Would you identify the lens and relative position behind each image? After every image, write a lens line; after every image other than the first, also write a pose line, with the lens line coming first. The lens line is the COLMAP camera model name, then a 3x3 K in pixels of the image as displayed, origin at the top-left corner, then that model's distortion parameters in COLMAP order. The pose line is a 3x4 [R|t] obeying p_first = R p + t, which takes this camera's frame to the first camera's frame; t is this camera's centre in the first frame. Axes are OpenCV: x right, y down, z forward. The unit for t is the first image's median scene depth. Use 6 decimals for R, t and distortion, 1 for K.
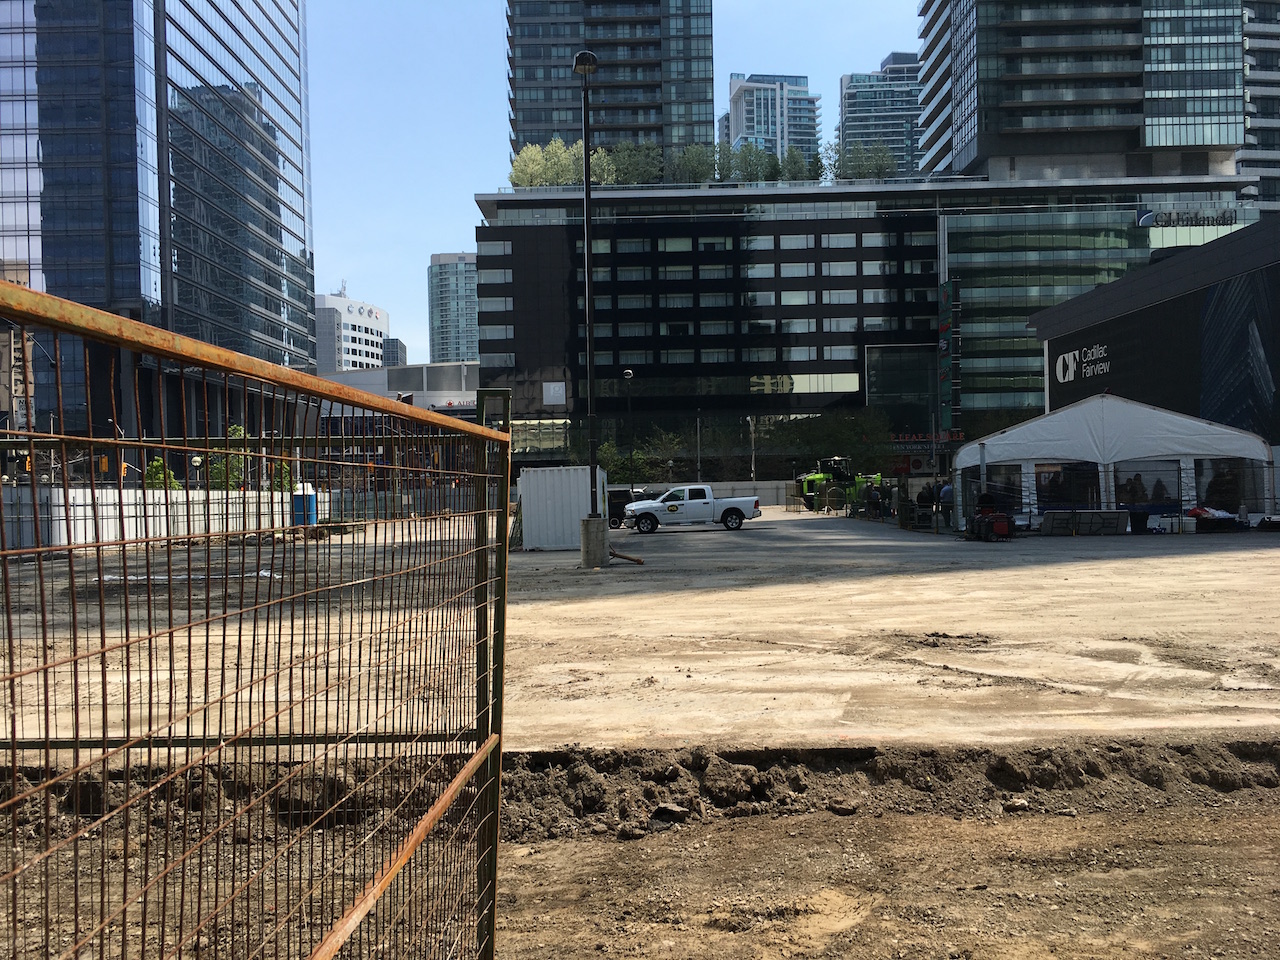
lens RADIAL K [[1080.7, 0, 637.3], [0, 1080.7, 485.4], [0, 0, 1]] dist [0.083443, -0.097185]
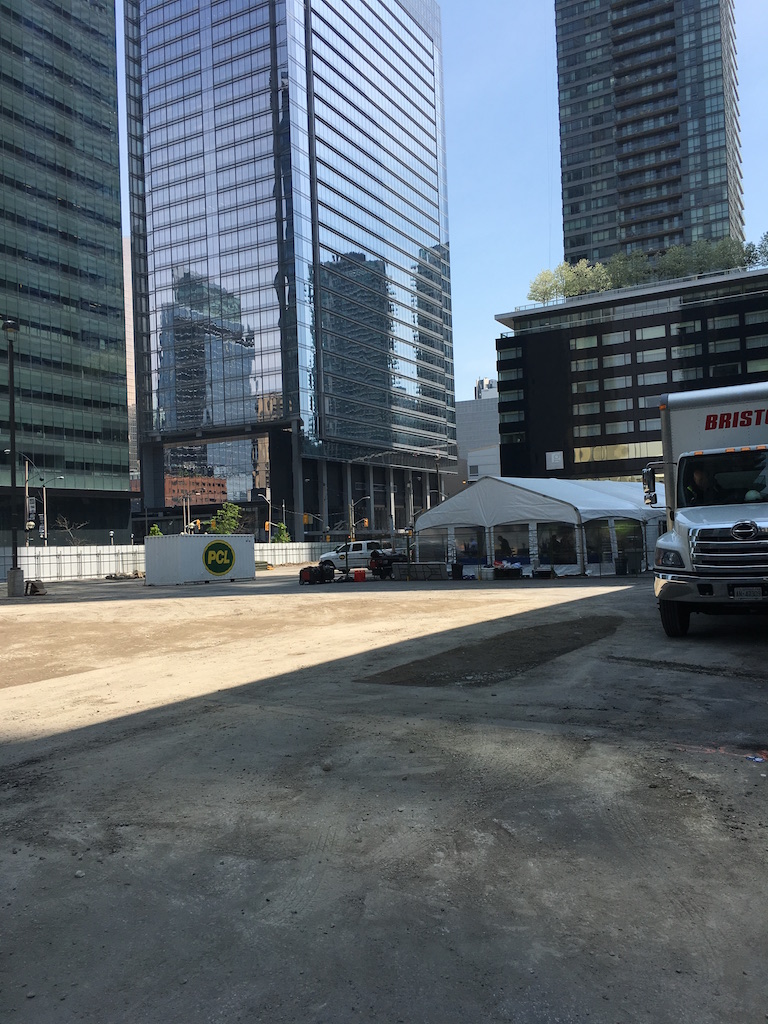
lens RADIAL K [[864.6, 0, 378.4], [0, 864.6, 508.1], [0, 0, 1]] dist [0.083443, -0.097185]
pose [[0.875638, -0.027458, -0.482186, 0.185841], [0.016950, 0.999515, -0.026138, -0.003942], [0.482670, 0.014714, 0.875679, -0.001851]]
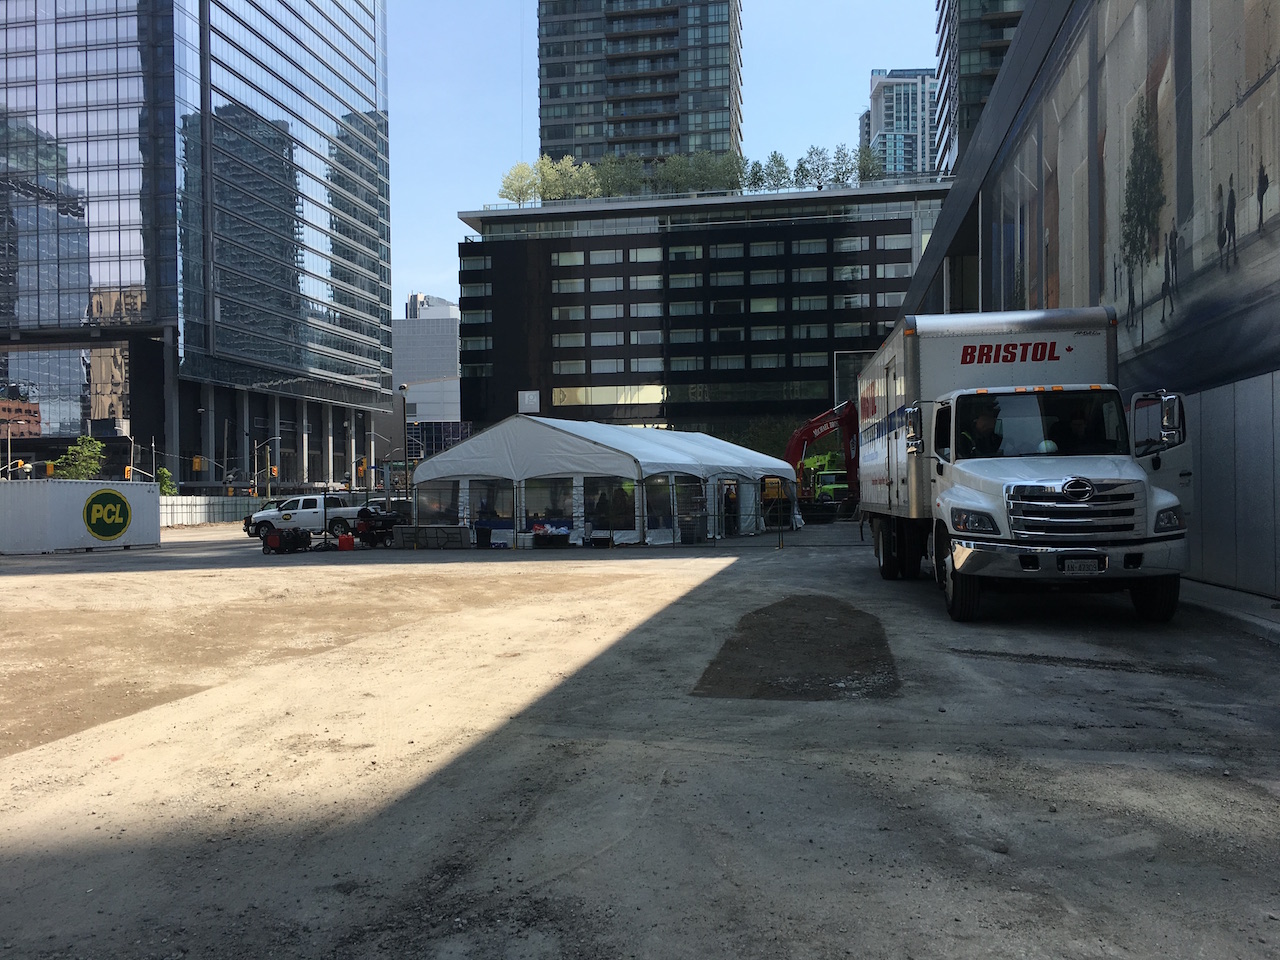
lens RADIAL K [[1080.7, 0, 635.0], [0, 1080.7, 482.5], [0, 0, 1]] dist [0.083443, -0.097185]
pose [[0.984628, 0.009140, -0.174425, 0.161563], [-0.010085, 0.999939, -0.004534, -0.003267], [0.174373, 0.006224, 0.984660, -0.000365]]
